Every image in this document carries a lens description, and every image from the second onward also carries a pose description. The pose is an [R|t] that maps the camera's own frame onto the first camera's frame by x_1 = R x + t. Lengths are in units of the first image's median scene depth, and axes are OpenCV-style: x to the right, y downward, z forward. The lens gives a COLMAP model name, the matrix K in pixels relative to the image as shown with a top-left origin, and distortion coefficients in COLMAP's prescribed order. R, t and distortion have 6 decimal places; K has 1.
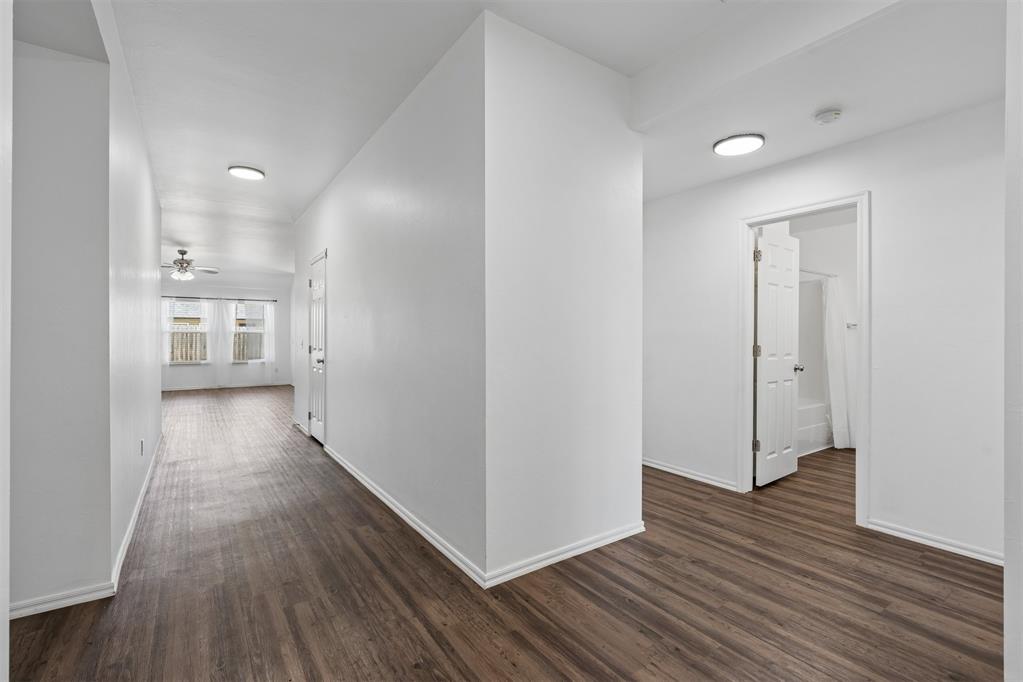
lens RADIAL K [[456.7, 0, 511.8], [0, 456.7, 338.1], [0, 0, 1]] dist [-0.001736, 0.000006]
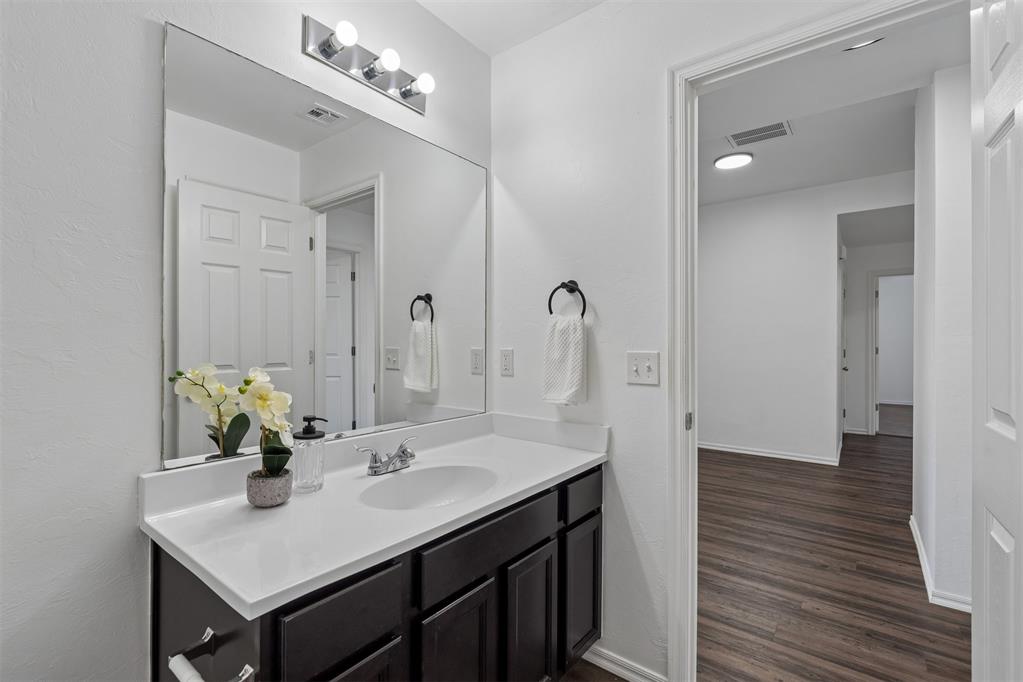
lens RADIAL K [[456.7, 0, 511.8], [0, 456.7, 338.1], [0, 0, 1]] dist [-0.001736, 0.000006]
pose [[-0.952643, -0.004565, -0.304057, 1.451221], [-0.004017, 0.999989, -0.002426, -0.008267], [0.304065, -0.001090, -0.952651, 1.861150]]
